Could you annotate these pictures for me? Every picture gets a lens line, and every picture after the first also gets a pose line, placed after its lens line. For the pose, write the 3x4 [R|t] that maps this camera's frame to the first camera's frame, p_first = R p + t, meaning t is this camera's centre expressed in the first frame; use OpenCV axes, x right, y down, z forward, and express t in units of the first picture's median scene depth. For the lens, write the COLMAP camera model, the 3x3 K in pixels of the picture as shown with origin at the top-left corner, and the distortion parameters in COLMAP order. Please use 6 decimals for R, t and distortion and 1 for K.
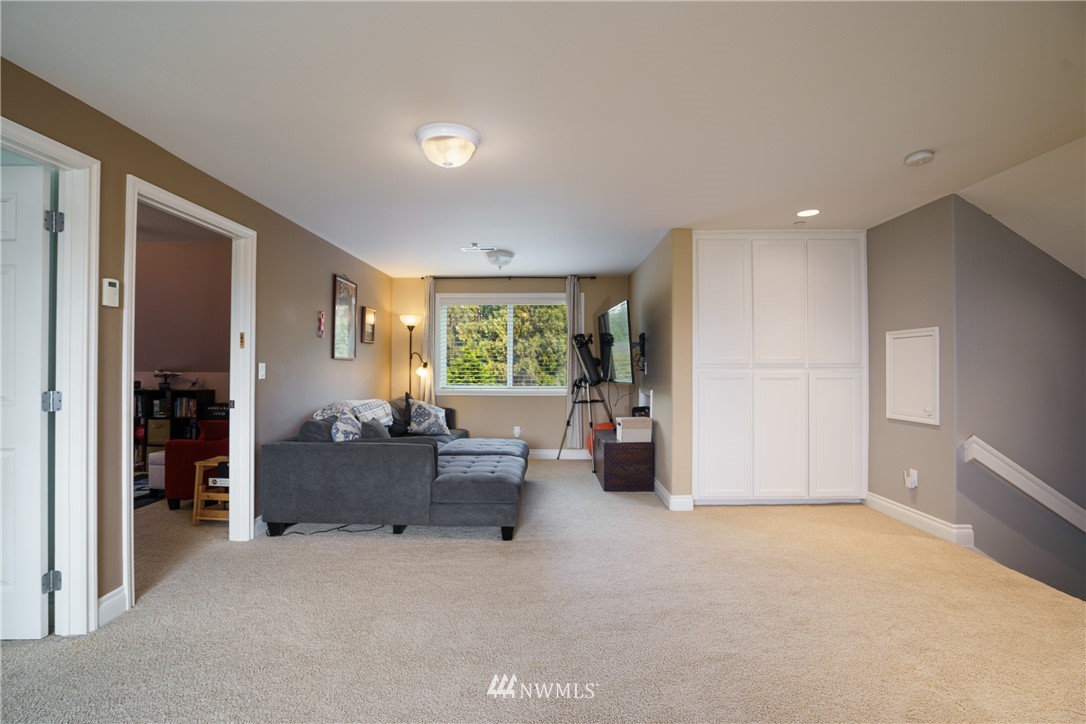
lens RADIAL K [[509.0, 0, 538.8], [0, 509.0, 362.5], [0, 0, 1]] dist [-0.004678, -0.000369]
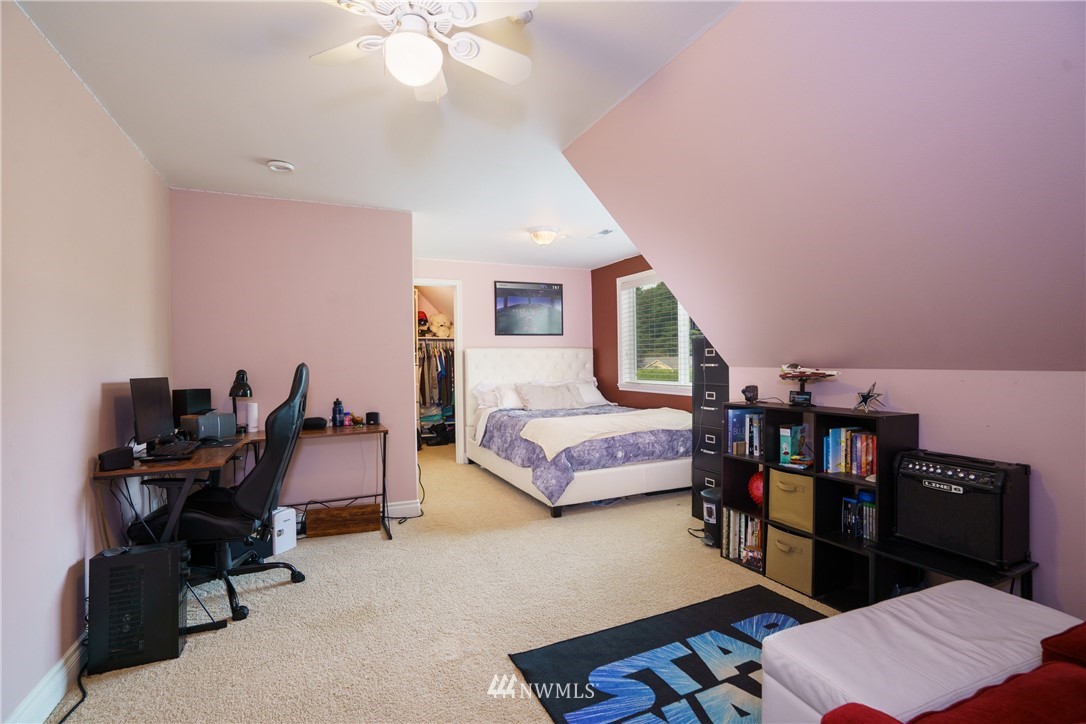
lens RADIAL K [[509.0, 0, 539.3], [0, 509.0, 363.2], [0, 0, 1]] dist [-0.004678, -0.000369]
pose [[0.456595, -0.004839, -0.889662, -0.436795], [0.015953, 0.999869, 0.002749, 0.008856], [0.889532, -0.015447, 0.456612, 0.581682]]
